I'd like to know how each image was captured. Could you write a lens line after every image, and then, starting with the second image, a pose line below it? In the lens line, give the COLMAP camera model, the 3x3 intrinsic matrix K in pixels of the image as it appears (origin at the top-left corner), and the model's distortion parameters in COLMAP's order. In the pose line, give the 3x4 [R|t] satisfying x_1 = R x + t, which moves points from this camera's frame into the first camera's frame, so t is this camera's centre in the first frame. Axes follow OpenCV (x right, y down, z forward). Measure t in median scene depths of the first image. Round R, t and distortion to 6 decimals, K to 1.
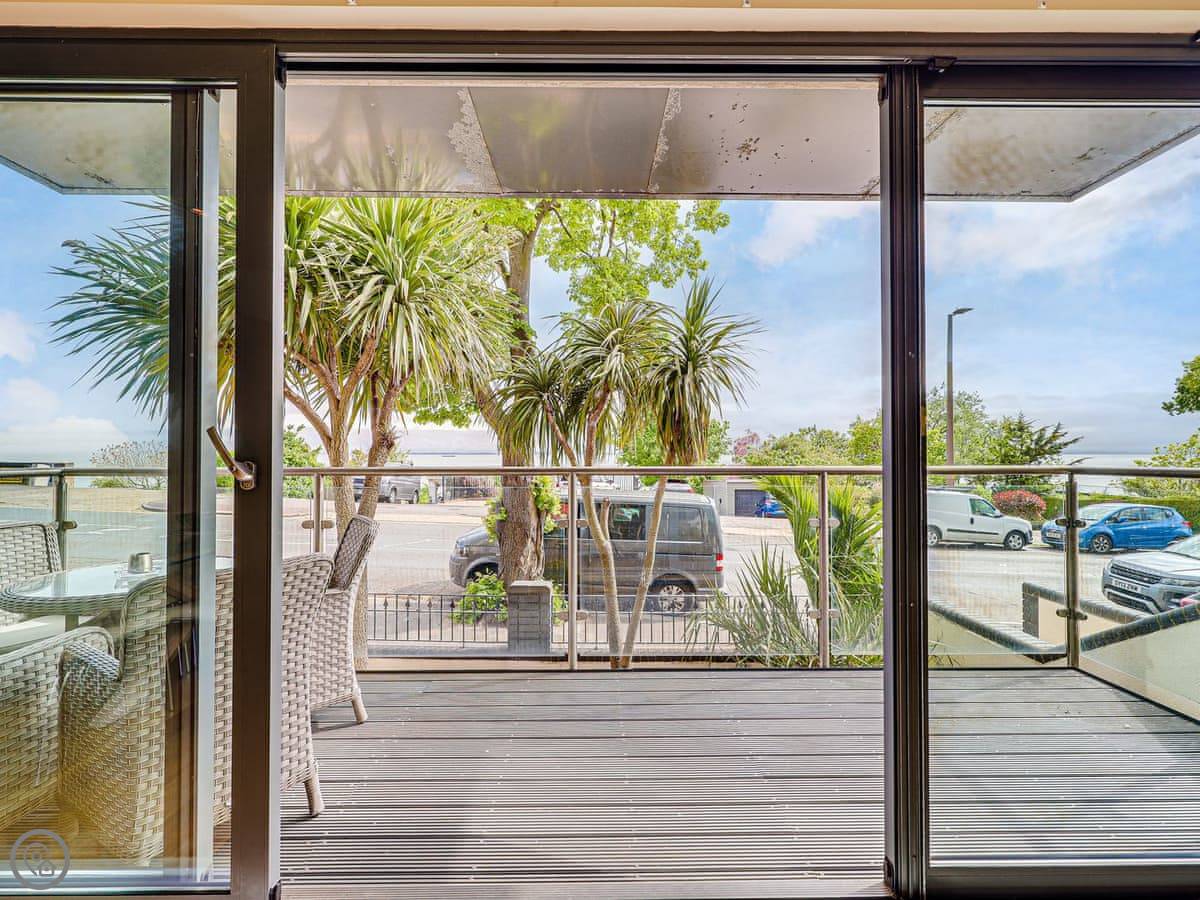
lens RADIAL K [[537.7, 0, 601.9], [0, 537.7, 445.3], [0, 0, 1]] dist [-0.001363, 0.000201]
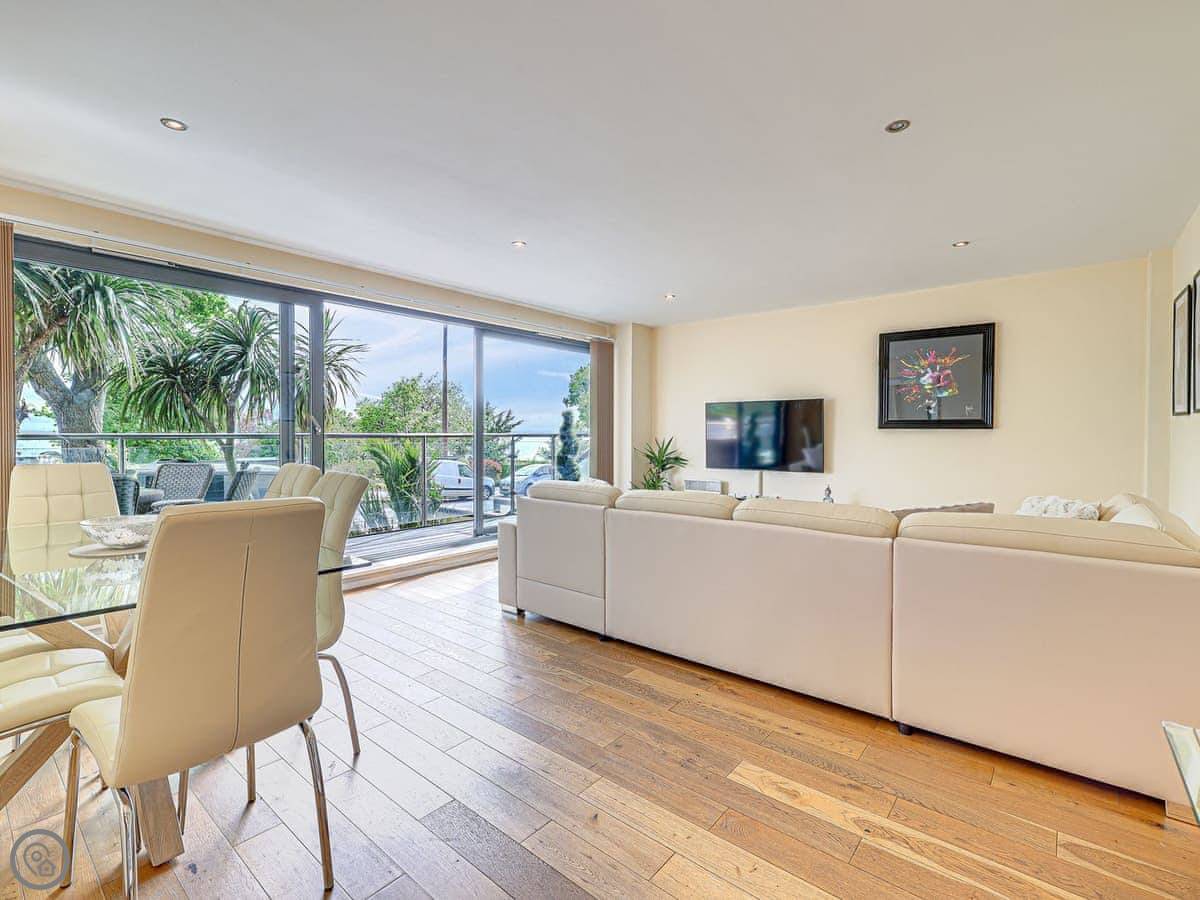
lens RADIAL K [[537.7, 0, 603.7], [0, 537.7, 438.0], [0, 0, 1]] dist [-0.001363, 0.000201]
pose [[0.638688, -0.007555, 0.769429, -0.087917], [-0.012161, 0.999728, 0.019911, 0.000646], [-0.769370, -0.022074, 0.638422, -0.103126]]
